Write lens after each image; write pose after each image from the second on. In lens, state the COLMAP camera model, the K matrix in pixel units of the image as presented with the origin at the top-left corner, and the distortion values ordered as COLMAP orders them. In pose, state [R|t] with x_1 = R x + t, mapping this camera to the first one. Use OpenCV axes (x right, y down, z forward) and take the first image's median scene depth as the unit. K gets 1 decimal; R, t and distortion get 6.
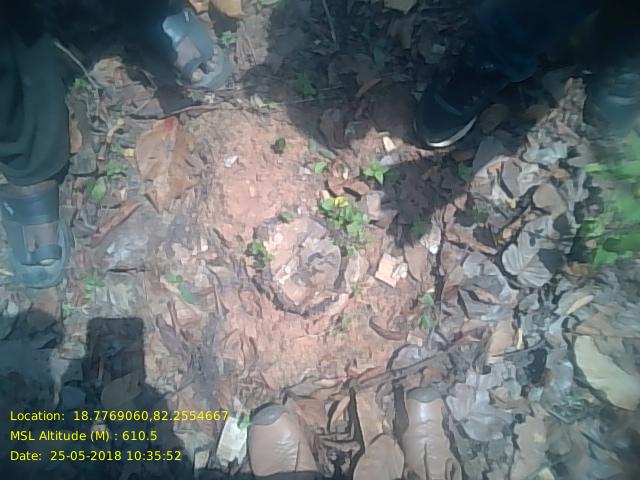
lens RADIAL K [[553.0, 0, 319.8], [0, 553.0, 240.1], [0, 0, 1]] dist [0.038945, -0.114537]
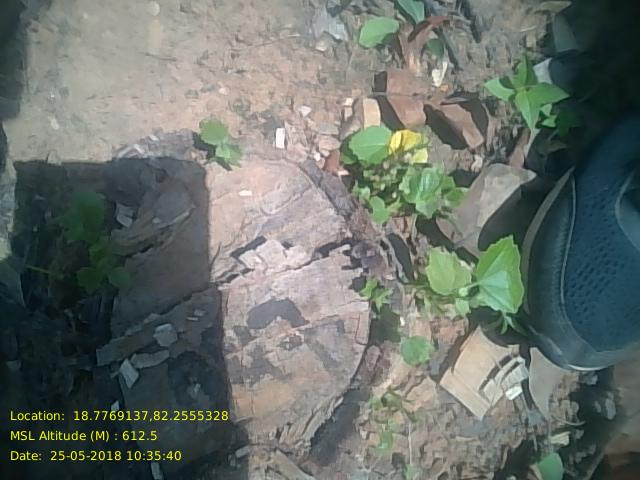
lens RADIAL K [[553.0, 0, 320.7], [0, 553.0, 239.7], [0, 0, 1]] dist [0.038945, -0.114537]
pose [[0.960013, 0.279689, 0.012222, -0.000937], [-0.279235, 0.953498, 0.113441, -0.038911], [0.020074, -0.112318, 0.993470, 0.664965]]
